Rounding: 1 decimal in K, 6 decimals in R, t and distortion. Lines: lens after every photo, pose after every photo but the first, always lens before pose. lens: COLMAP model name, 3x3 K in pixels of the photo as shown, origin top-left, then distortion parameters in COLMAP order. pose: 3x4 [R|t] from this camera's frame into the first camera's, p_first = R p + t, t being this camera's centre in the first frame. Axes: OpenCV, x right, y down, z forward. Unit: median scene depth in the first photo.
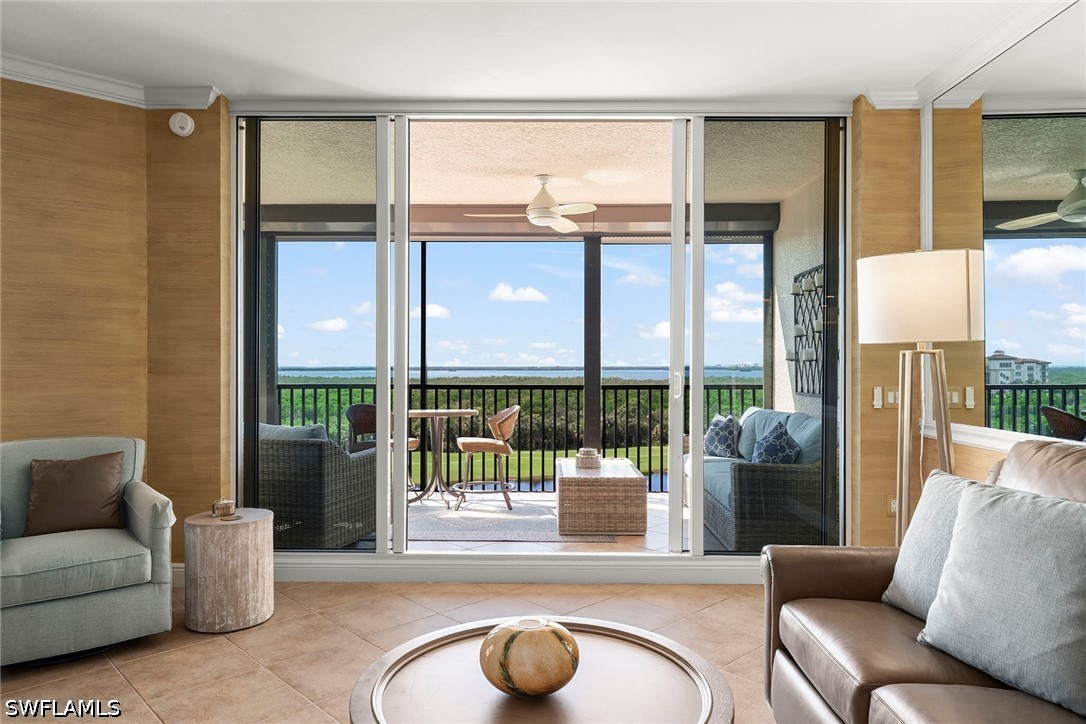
lens RADIAL K [[722.7, 0, 527.7], [0, 722.7, 361.5], [0, 0, 1]] dist [0.001344, 0.001733]
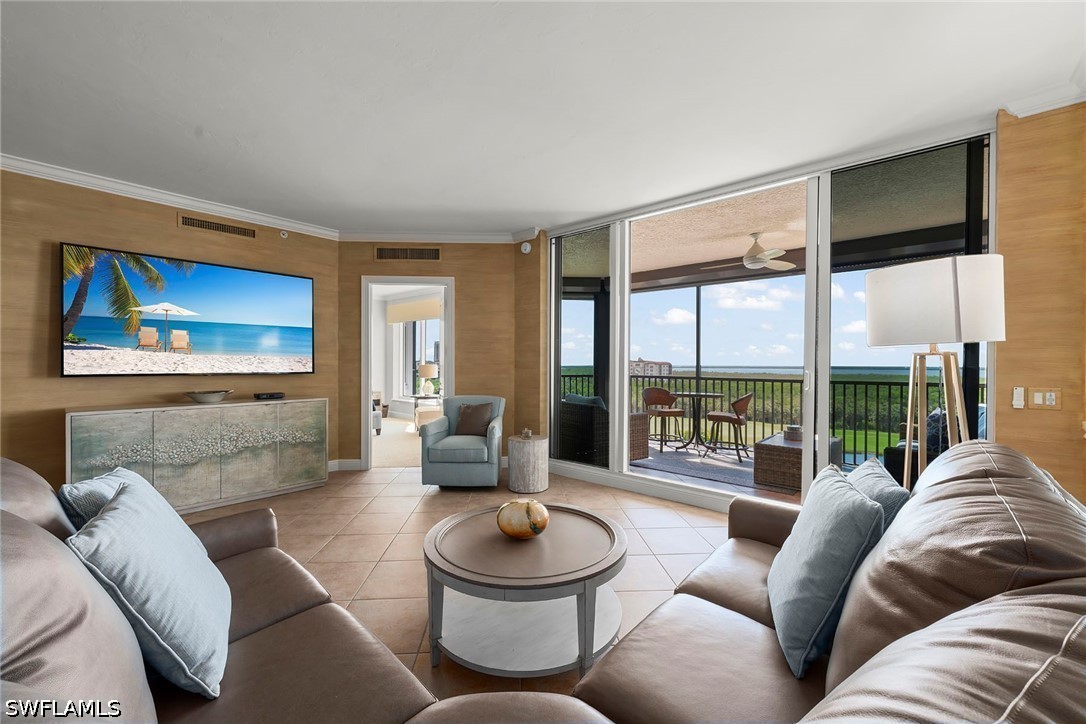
lens RADIAL K [[433.8, 0, 533.8], [0, 433.8, 362.5], [0, 0, 1]] dist [0.000765, 0.000113]
pose [[0.754750, 0.000759, -0.656012, 0.353158], [-0.002121, 0.999997, -0.001283, 0.002823], [0.656009, 0.002360, 0.754749, 0.074305]]
